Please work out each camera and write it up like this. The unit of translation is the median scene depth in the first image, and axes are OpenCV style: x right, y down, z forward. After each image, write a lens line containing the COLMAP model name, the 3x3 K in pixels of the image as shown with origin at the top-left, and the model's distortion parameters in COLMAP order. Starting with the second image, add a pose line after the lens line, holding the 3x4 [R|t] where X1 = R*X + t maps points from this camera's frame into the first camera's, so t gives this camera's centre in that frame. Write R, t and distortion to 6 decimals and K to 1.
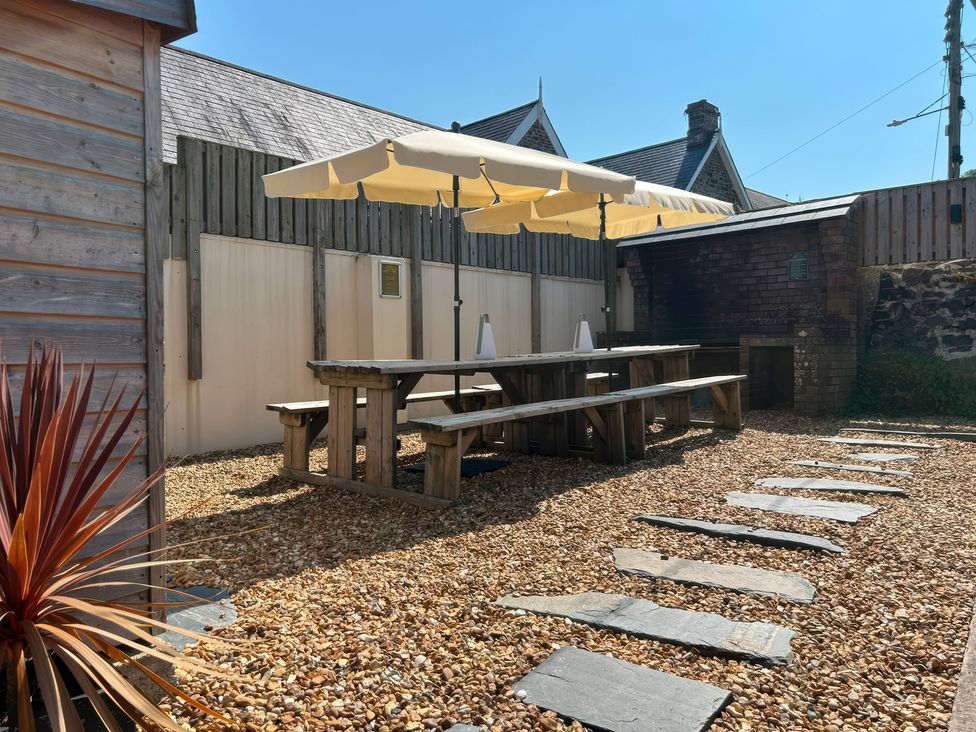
lens RADIAL K [[690.5, 0, 487.7], [0, 690.5, 365.6], [0, 0, 1]] dist [0.049637, -0.005253]
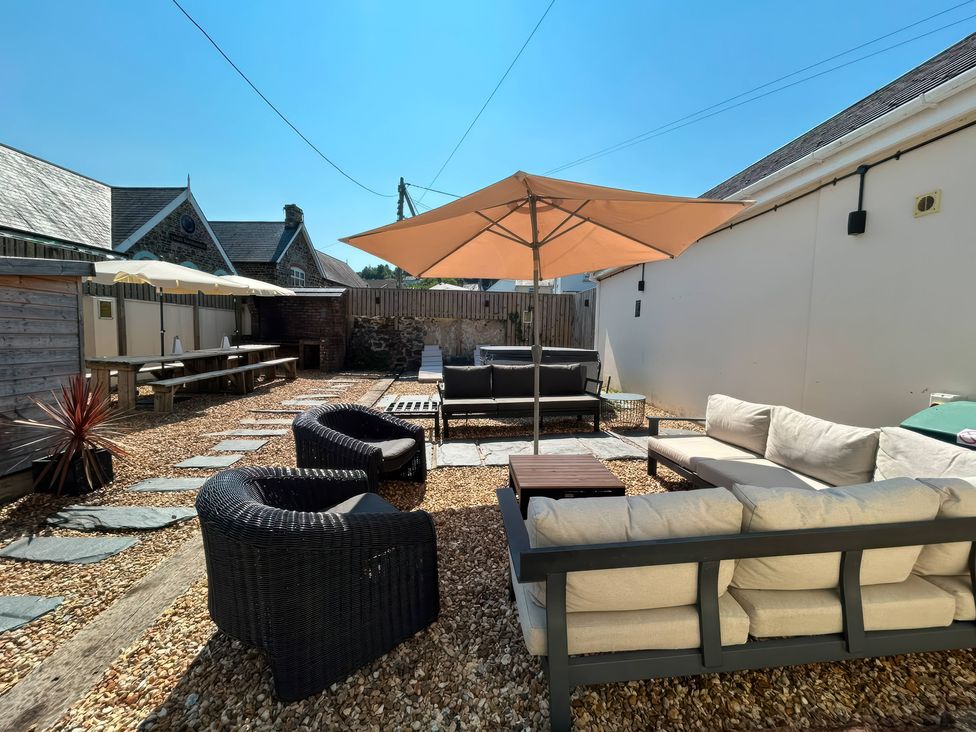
lens RADIAL K [[398.6, 0, 490.2], [0, 398.6, 365.6], [0, 0, 1]] dist [0.007320, -0.000258]
pose [[0.742069, -0.019674, 0.670035, -0.105894], [-0.030826, 0.997510, 0.063429, -0.077290], [-0.669614, -0.067724, 0.739615, -0.619138]]
